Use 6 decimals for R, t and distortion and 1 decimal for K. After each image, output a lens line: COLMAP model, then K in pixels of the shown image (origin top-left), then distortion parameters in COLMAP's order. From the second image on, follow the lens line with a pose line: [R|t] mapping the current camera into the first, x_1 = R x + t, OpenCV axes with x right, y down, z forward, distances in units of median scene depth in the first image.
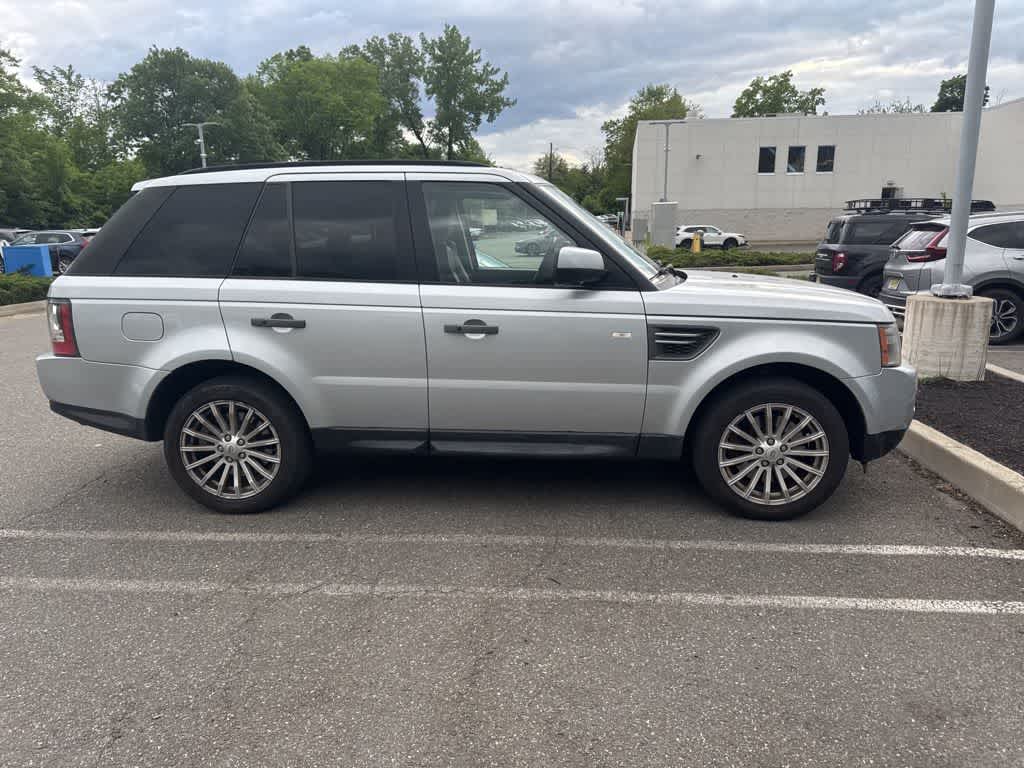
lens RADIAL K [[722.8, 0, 517.3], [0, 722.8, 392.1], [0, 0, 1]] dist [0.026818, -0.033334]
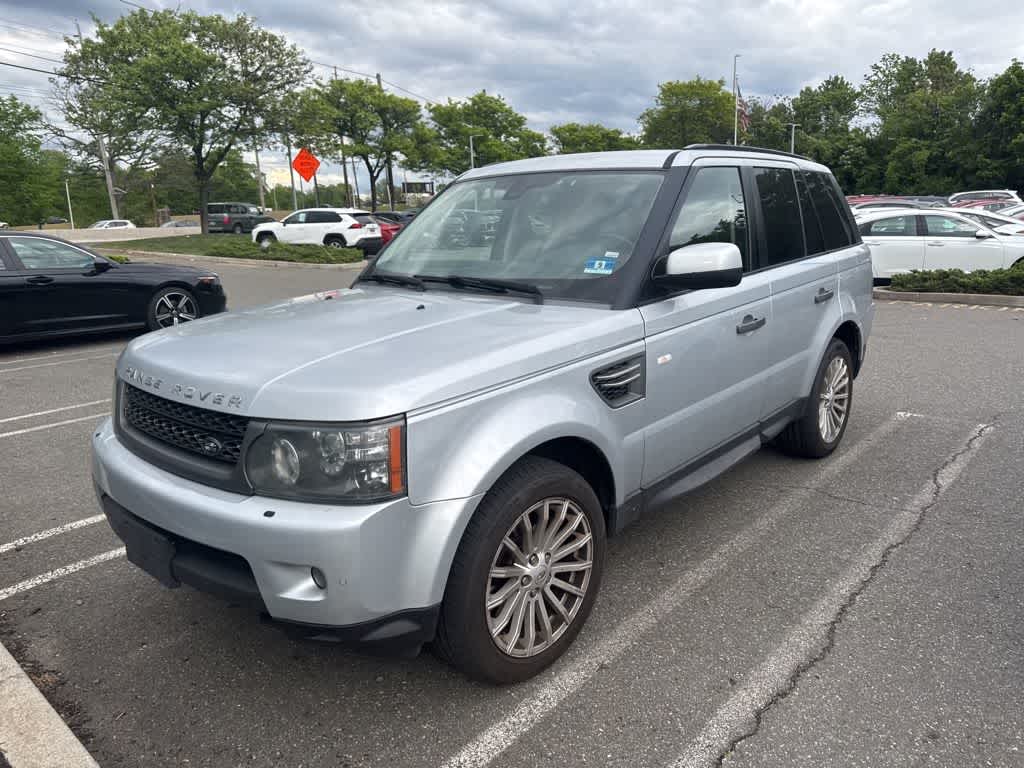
lens RADIAL K [[722.8, 0, 518.0], [0, 722.8, 392.1], [0, 0, 1]] dist [0.026818, -0.033334]
pose [[-0.612781, 0.217852, -0.759631, 0.845848], [-0.137688, 0.917116, 0.374087, -0.414502], [0.778165, 0.333826, -0.531996, 1.738077]]
